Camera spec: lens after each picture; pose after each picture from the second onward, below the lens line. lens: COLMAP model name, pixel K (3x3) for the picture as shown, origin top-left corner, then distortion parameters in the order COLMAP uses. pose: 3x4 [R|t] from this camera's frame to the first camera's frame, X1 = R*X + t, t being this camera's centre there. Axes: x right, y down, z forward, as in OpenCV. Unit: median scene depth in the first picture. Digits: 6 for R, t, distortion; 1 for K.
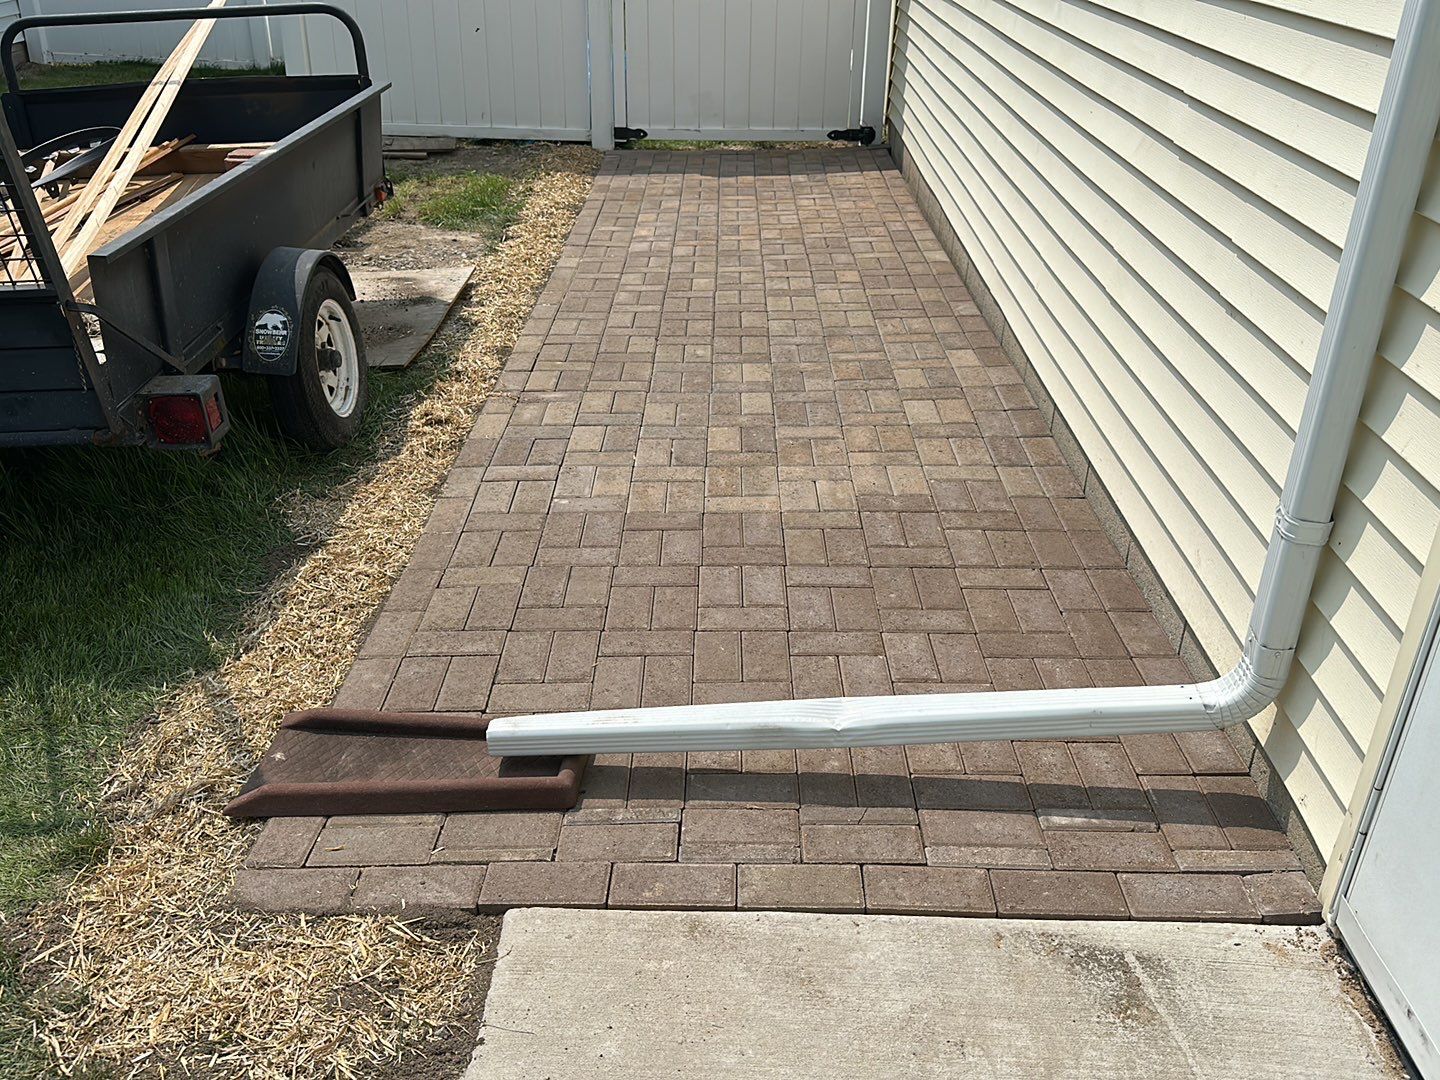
lens RADIAL K [[1275.9, 0, 720.0], [0, 1275.9, 540.0], [0, 0, 1]] dist [0.181589, -0.364771]
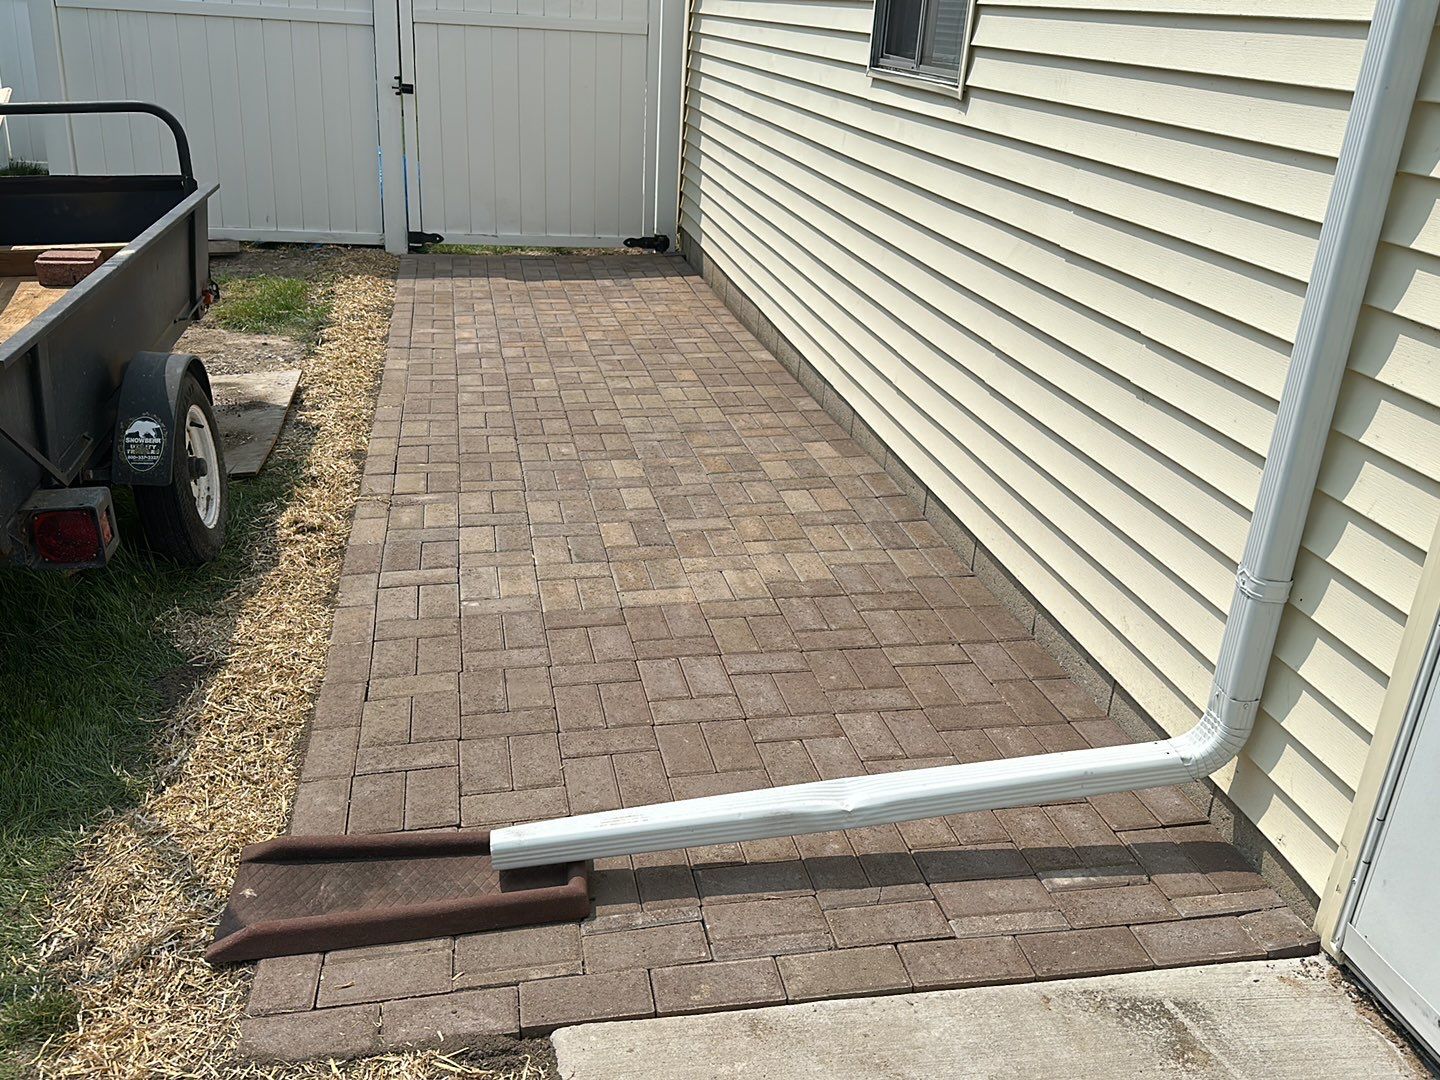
lens RADIAL K [[1275.9, 0, 720.0], [0, 1275.9, 540.0], [0, 0, 1]] dist [0.181589, -0.364771]
pose [[0.978968, -0.041309, 0.199789, -0.151289], [0.056685, 0.995802, -0.071864, 0.002400], [-0.195982, 0.081677, 0.977200, 0.010974]]
